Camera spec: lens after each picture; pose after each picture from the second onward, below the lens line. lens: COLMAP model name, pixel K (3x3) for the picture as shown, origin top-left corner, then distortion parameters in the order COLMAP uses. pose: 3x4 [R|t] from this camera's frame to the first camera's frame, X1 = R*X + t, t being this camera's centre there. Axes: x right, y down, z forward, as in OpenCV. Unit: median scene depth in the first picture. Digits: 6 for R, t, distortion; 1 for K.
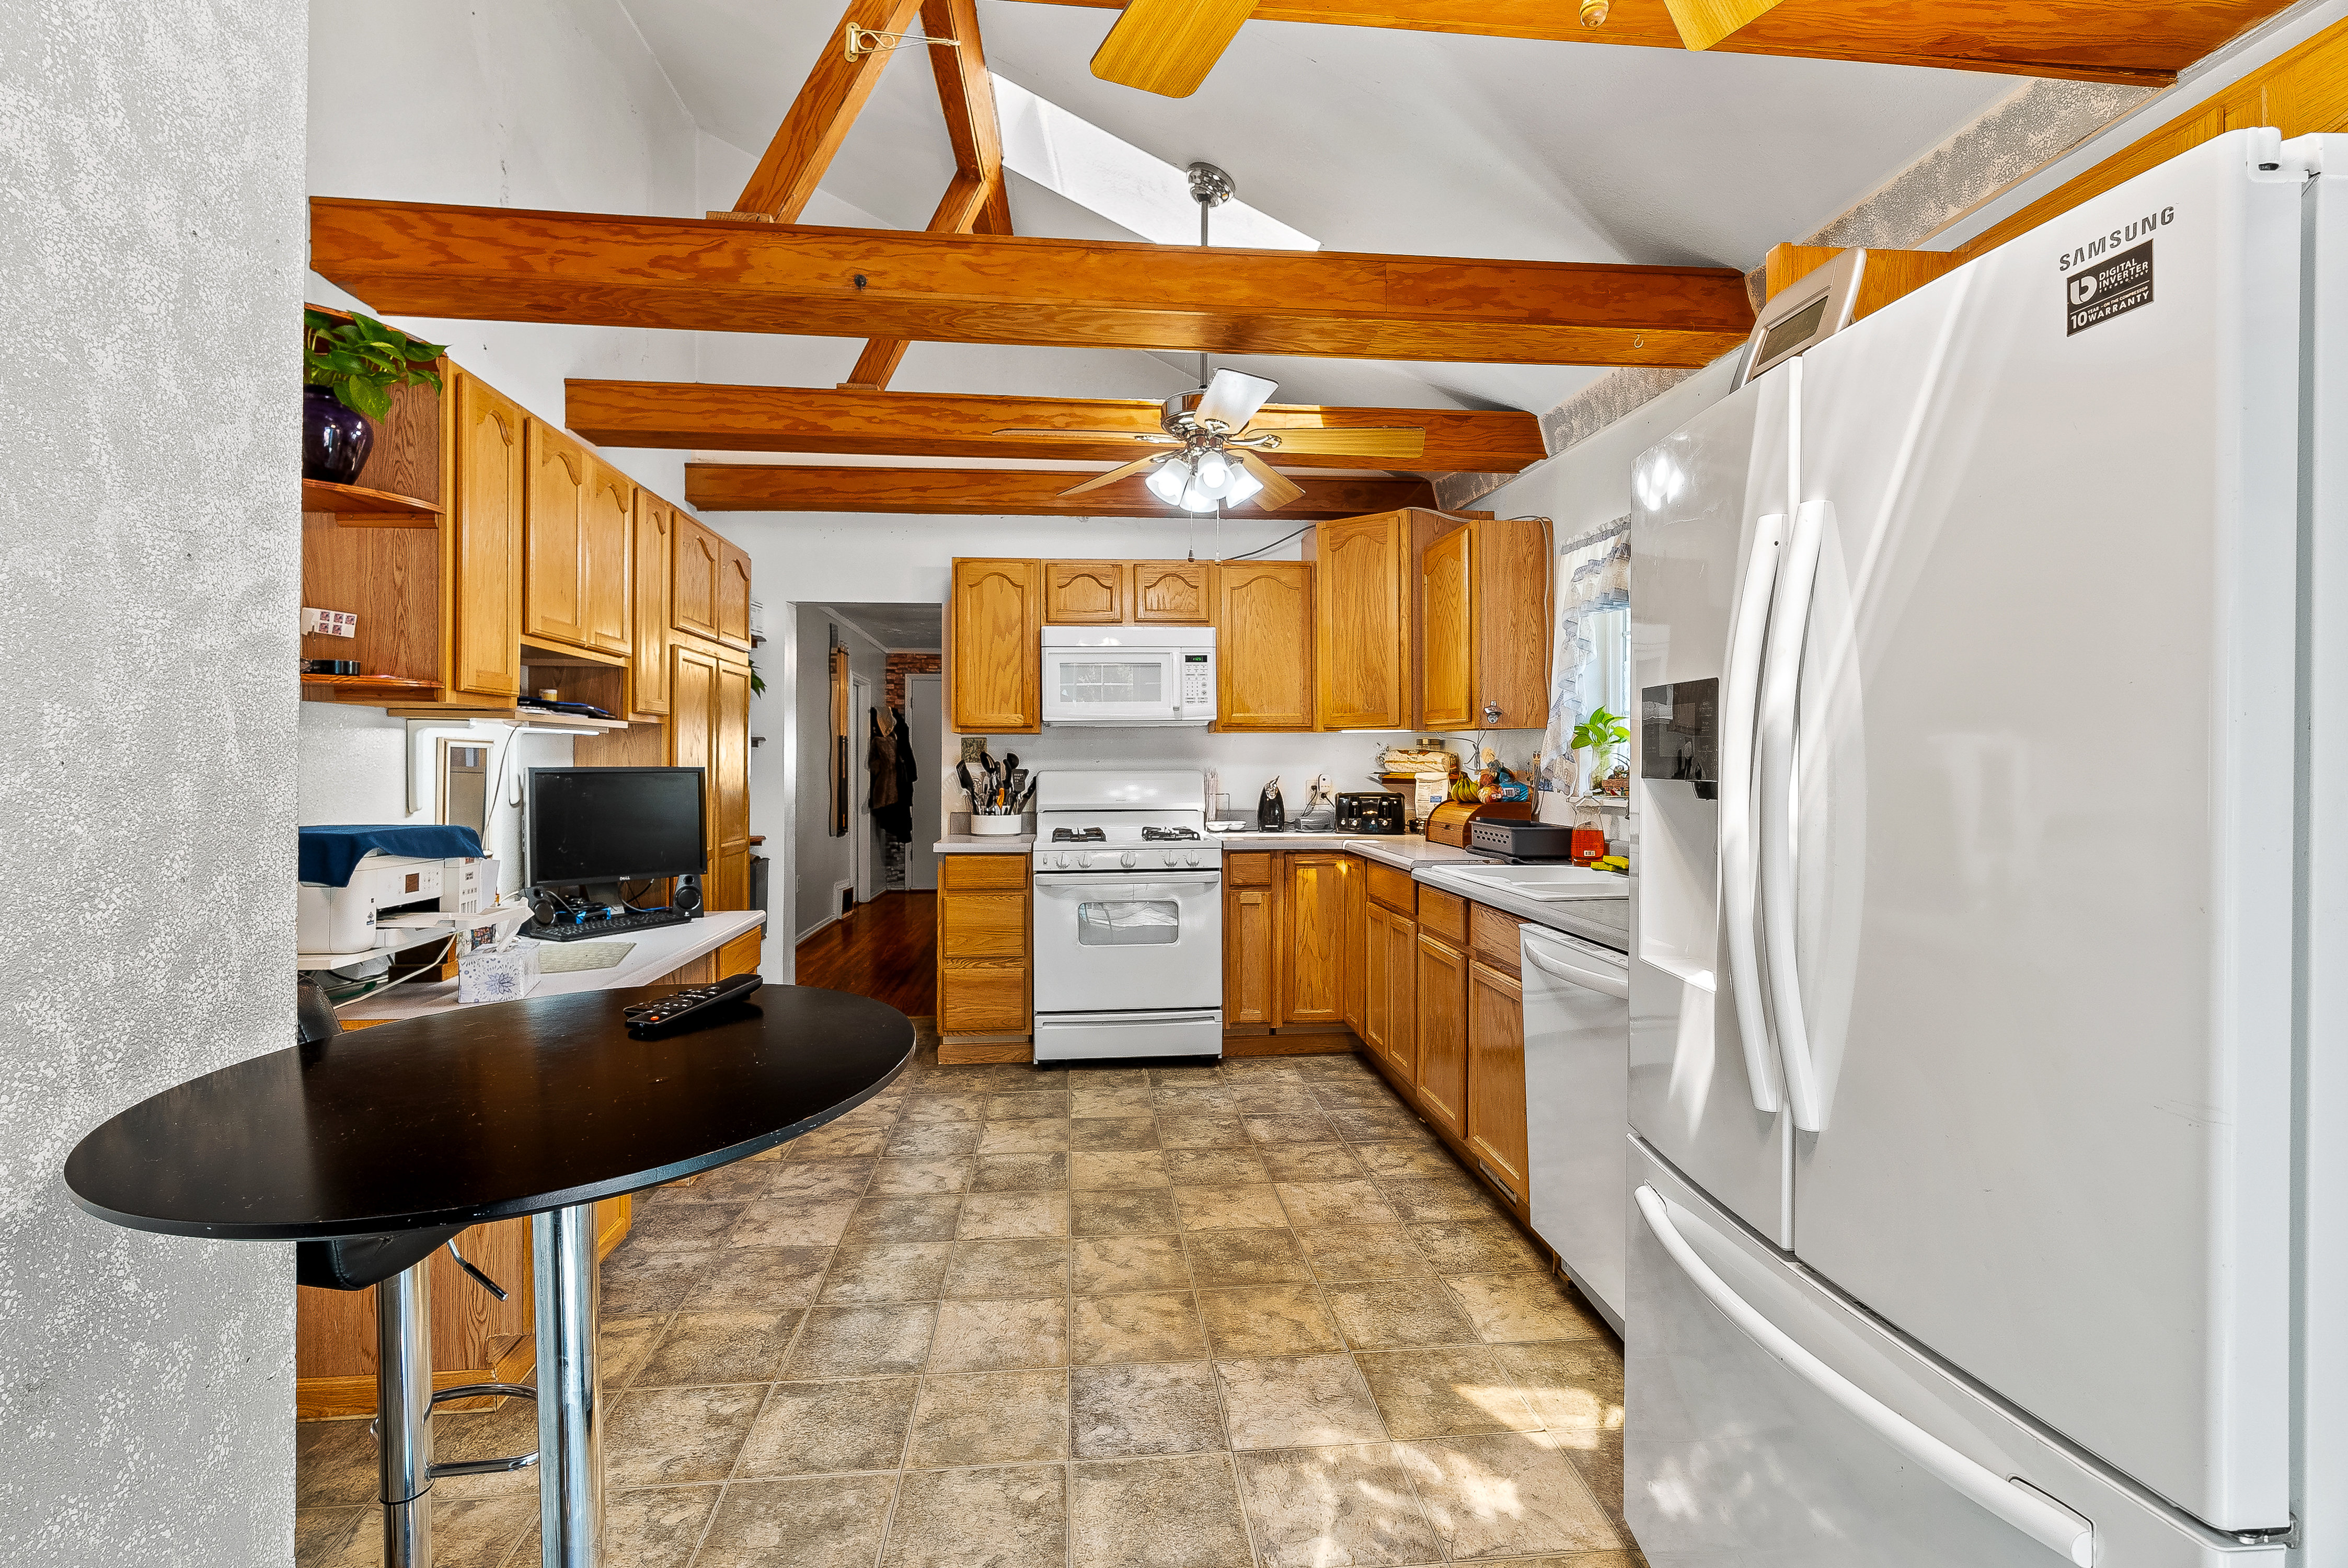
lens RADIAL K [[1073.1, 0, 1172.7], [0, 1073.1, 765.6], [0, 0, 1]] dist [0.000149, -0.000593]
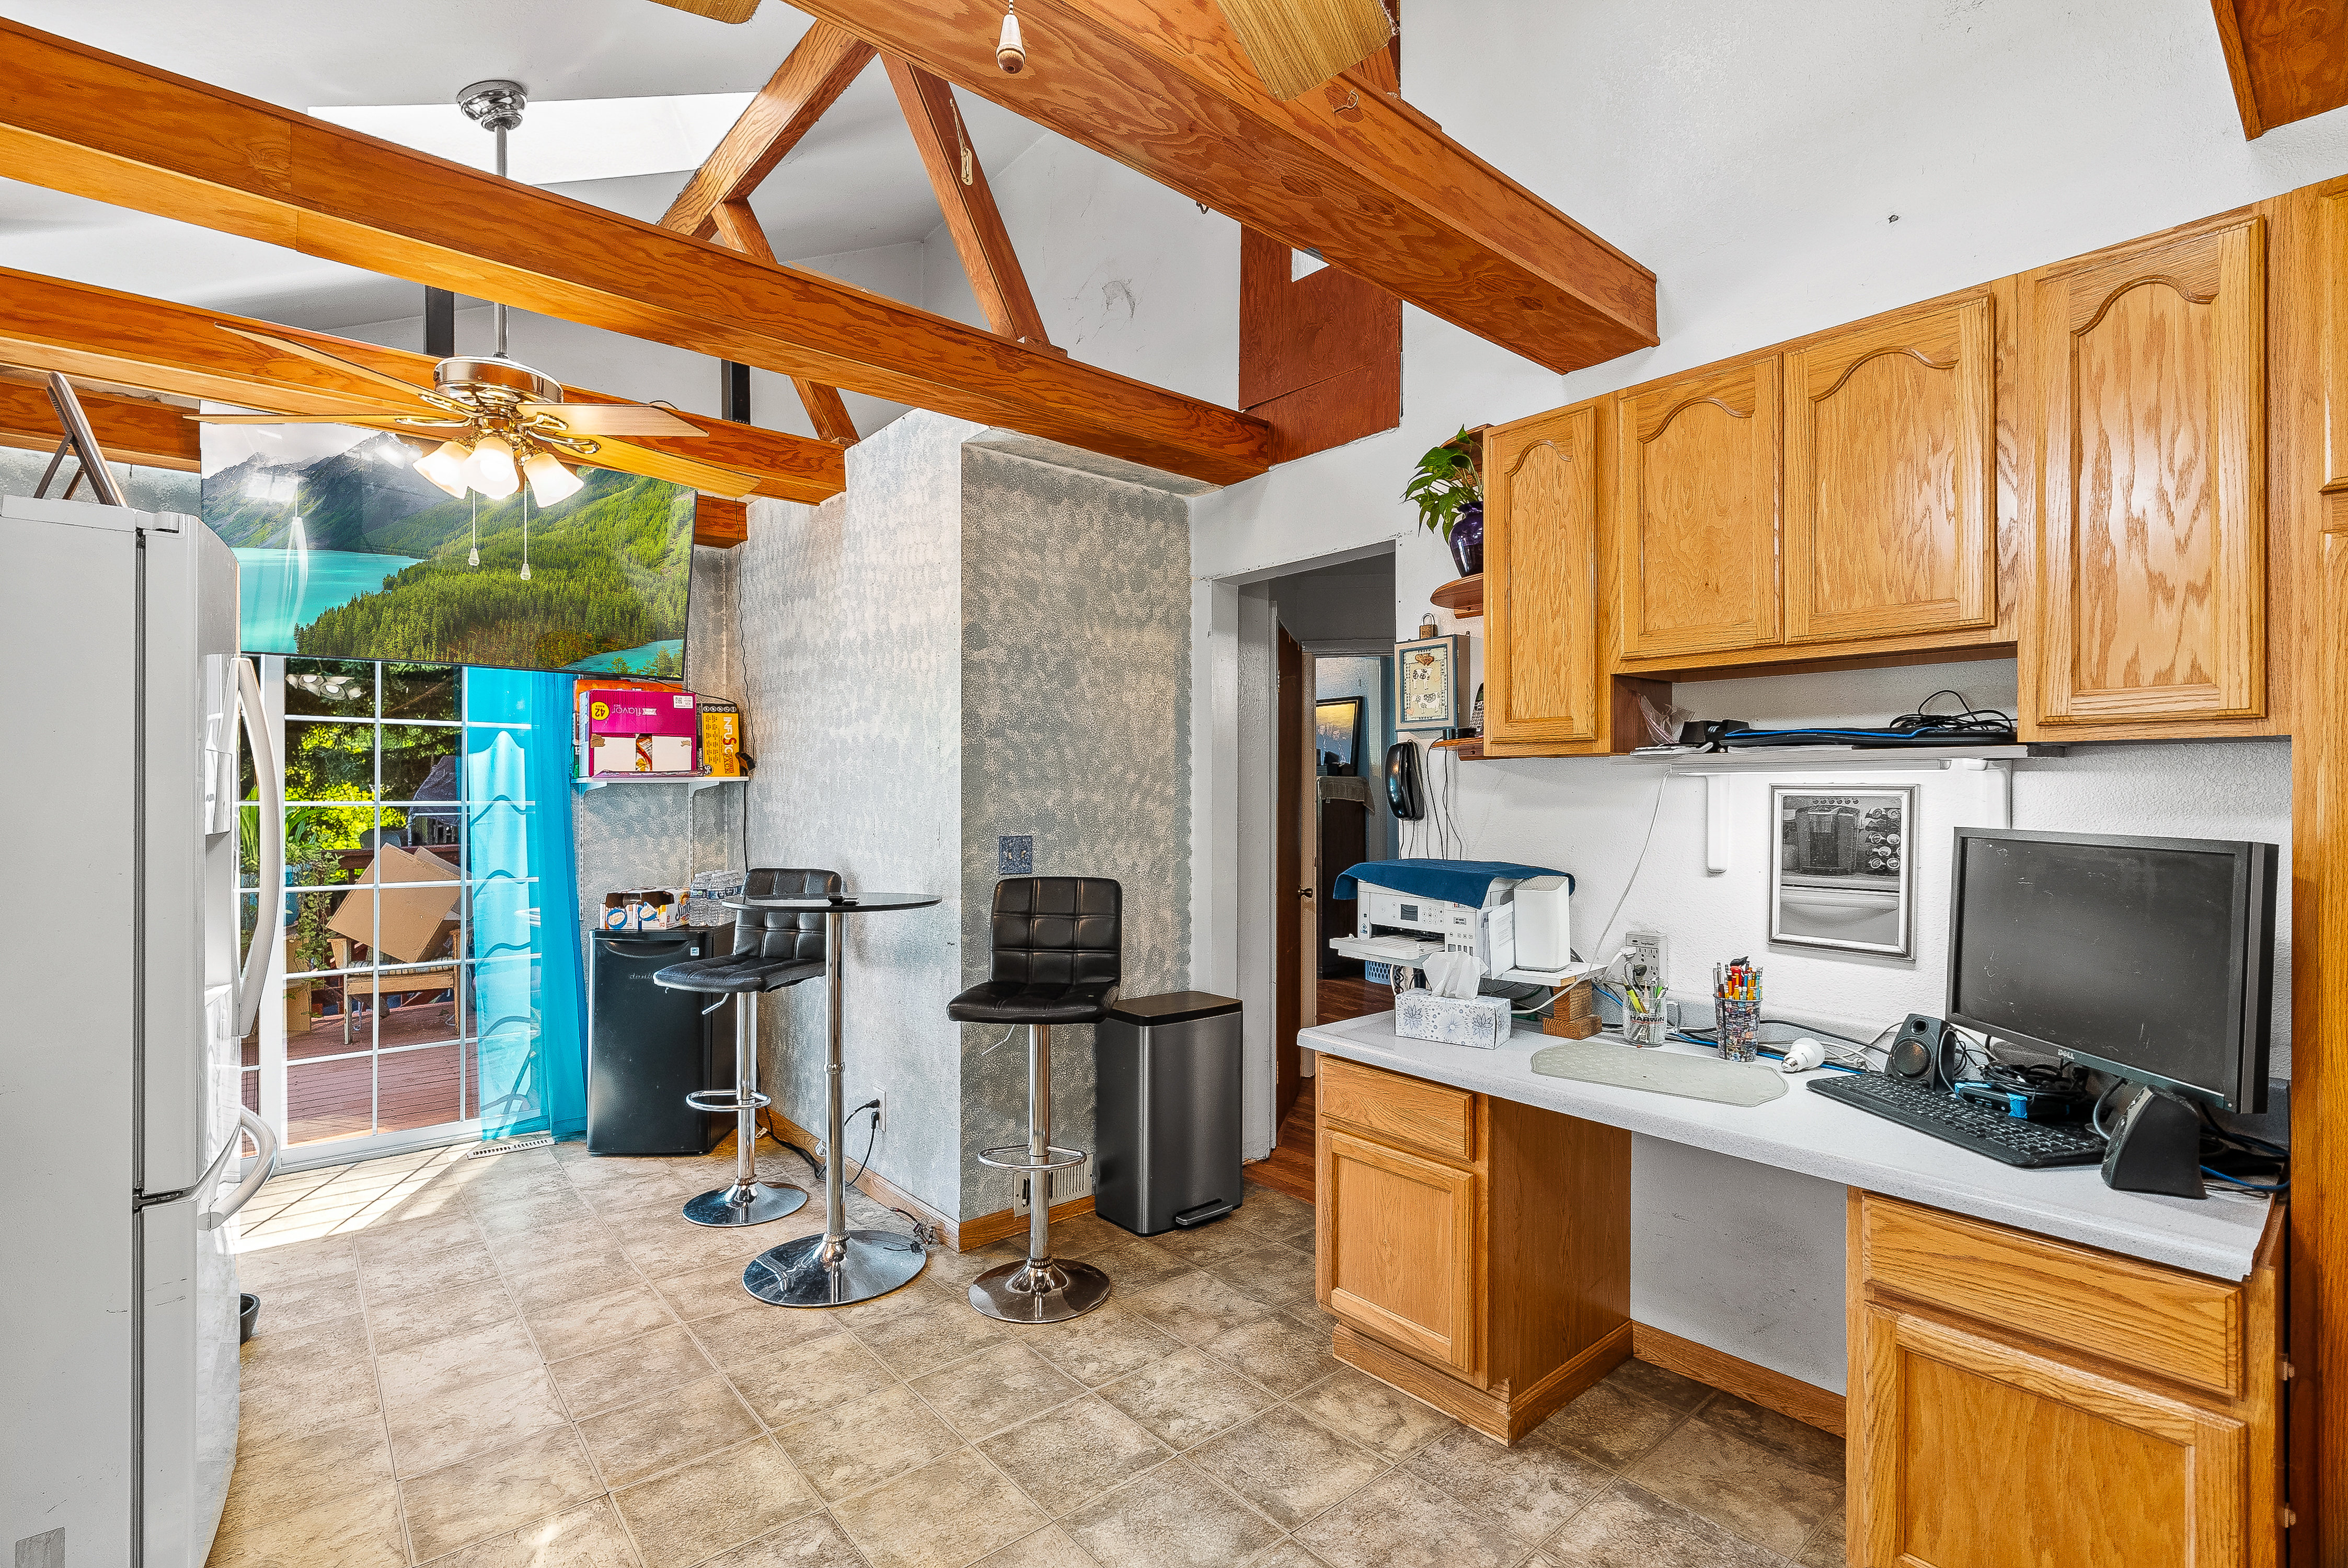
lens RADIAL K [[1073.1, 0, 1167.6], [0, 1073.1, 790.6], [0, 0, 1]] dist [0.000149, -0.000593]
pose [[-0.824277, -0.001921, -0.566184, 0.098100], [-0.004308, 0.999987, 0.002878, -0.015183], [0.566171, 0.004811, -0.824274, 0.929694]]
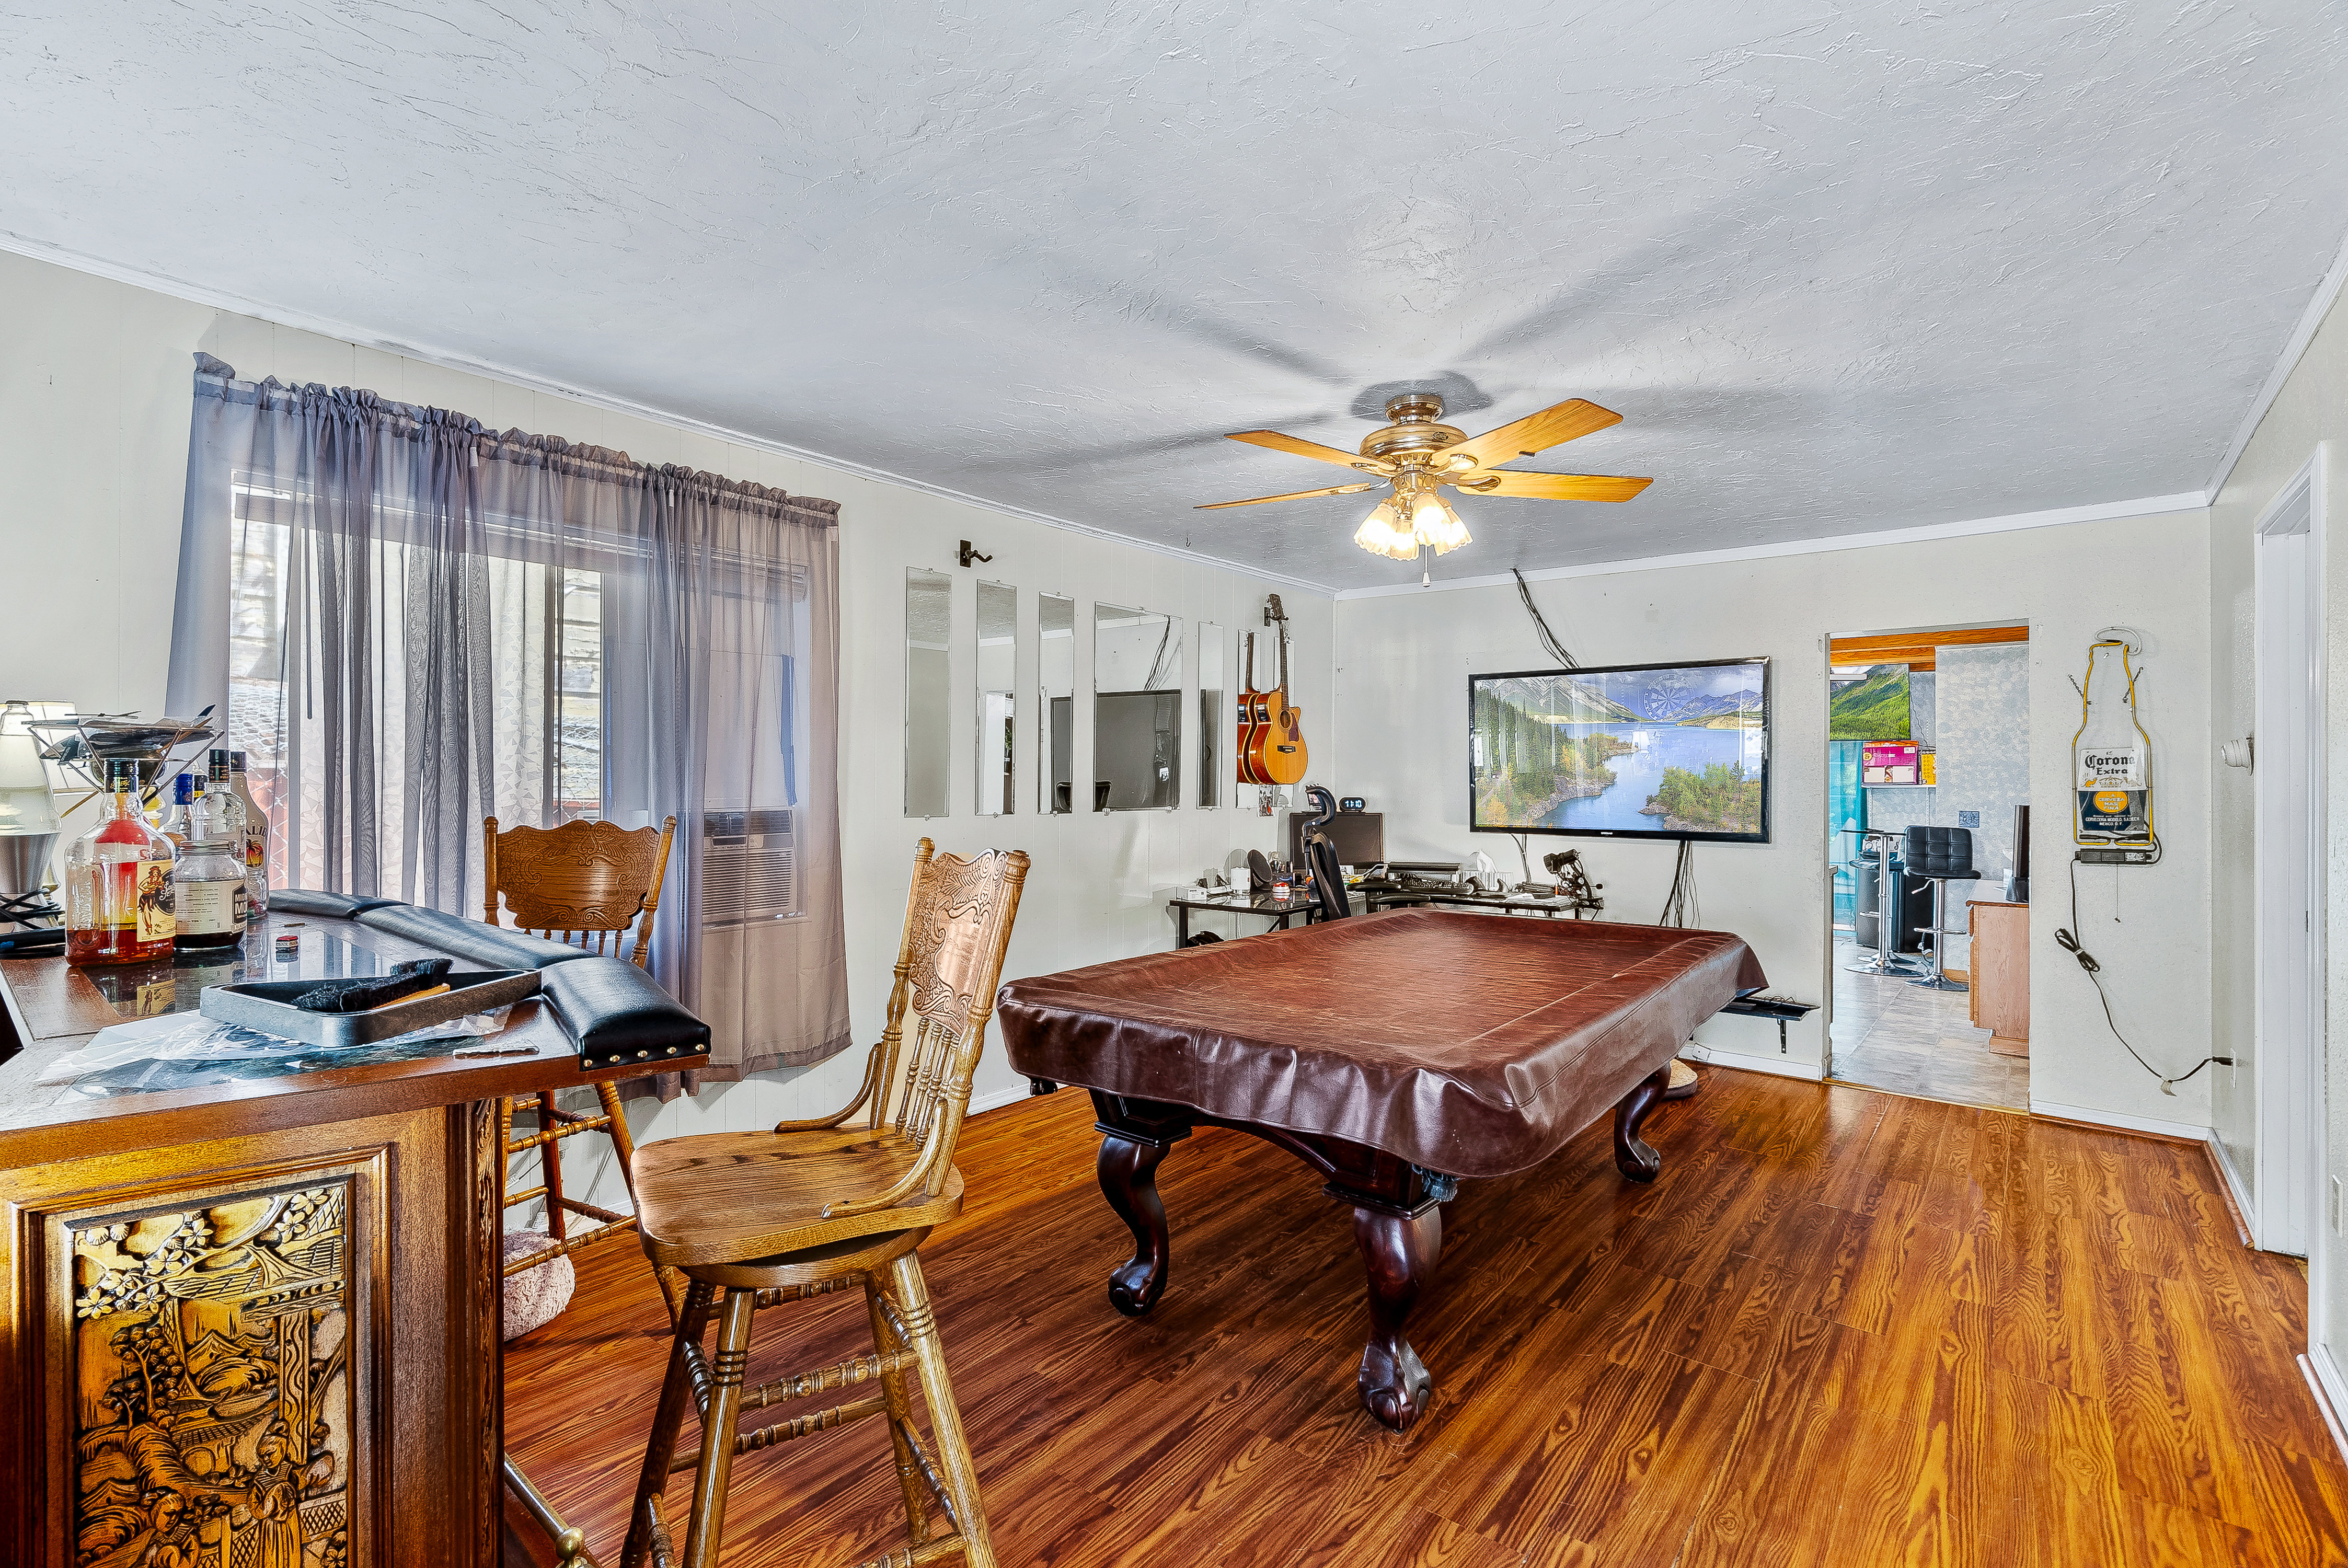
lens RADIAL K [[1073.1, 0, 1163.2], [0, 1073.1, 784.5], [0, 0, 1]] dist [0.000149, -0.000593]
pose [[-0.711790, -0.005929, 0.702368, -0.540829], [-0.005383, 0.999981, 0.002986, -0.022129], [-0.702372, -0.001656, -0.711808, 2.436384]]
